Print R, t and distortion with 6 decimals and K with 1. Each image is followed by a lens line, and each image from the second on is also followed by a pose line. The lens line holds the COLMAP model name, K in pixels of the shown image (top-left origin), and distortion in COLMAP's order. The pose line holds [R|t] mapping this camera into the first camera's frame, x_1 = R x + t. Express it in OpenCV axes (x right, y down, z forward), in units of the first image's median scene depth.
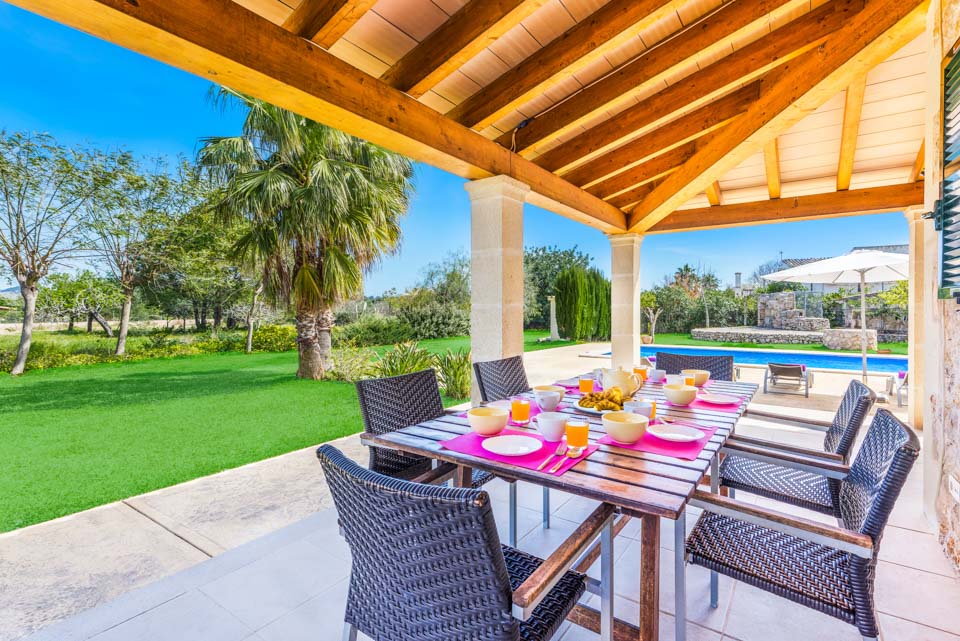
lens RADIAL K [[434.9, 0, 477.6], [0, 434.9, 318.0], [0, 0, 1]] dist [0.001692, 0.000064]
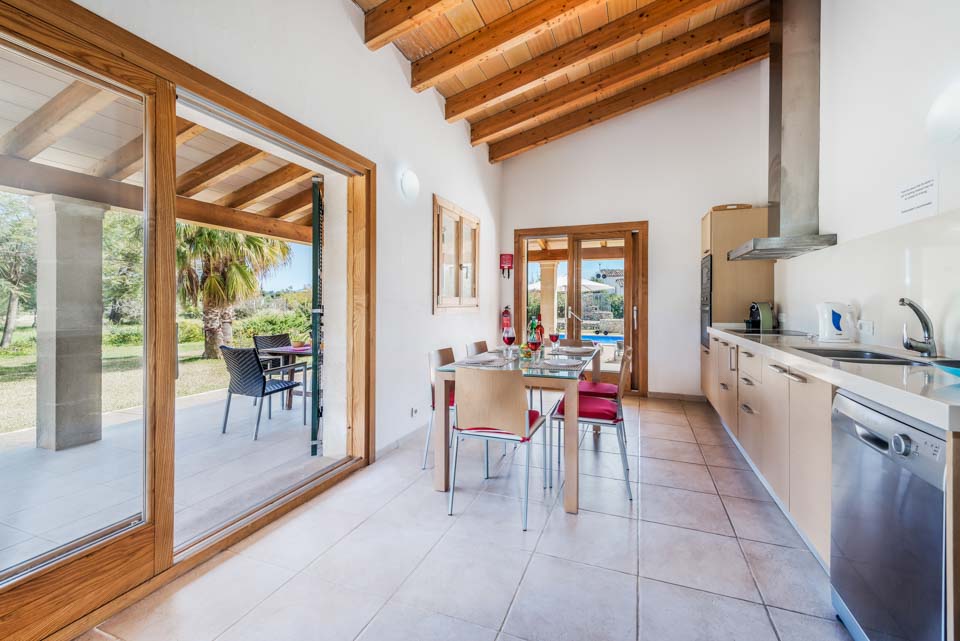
lens RADIAL K [[387.2, 0, 488.5], [0, 387.2, 312.7], [0, 0, 1]] dist [0.001699, 0.000035]
pose [[0.963245, -0.000032, 0.268624, 0.109824], [-0.000166, 1.000000, 0.000714, -0.001186], [-0.268623, -0.000732, 0.963245, -0.391762]]
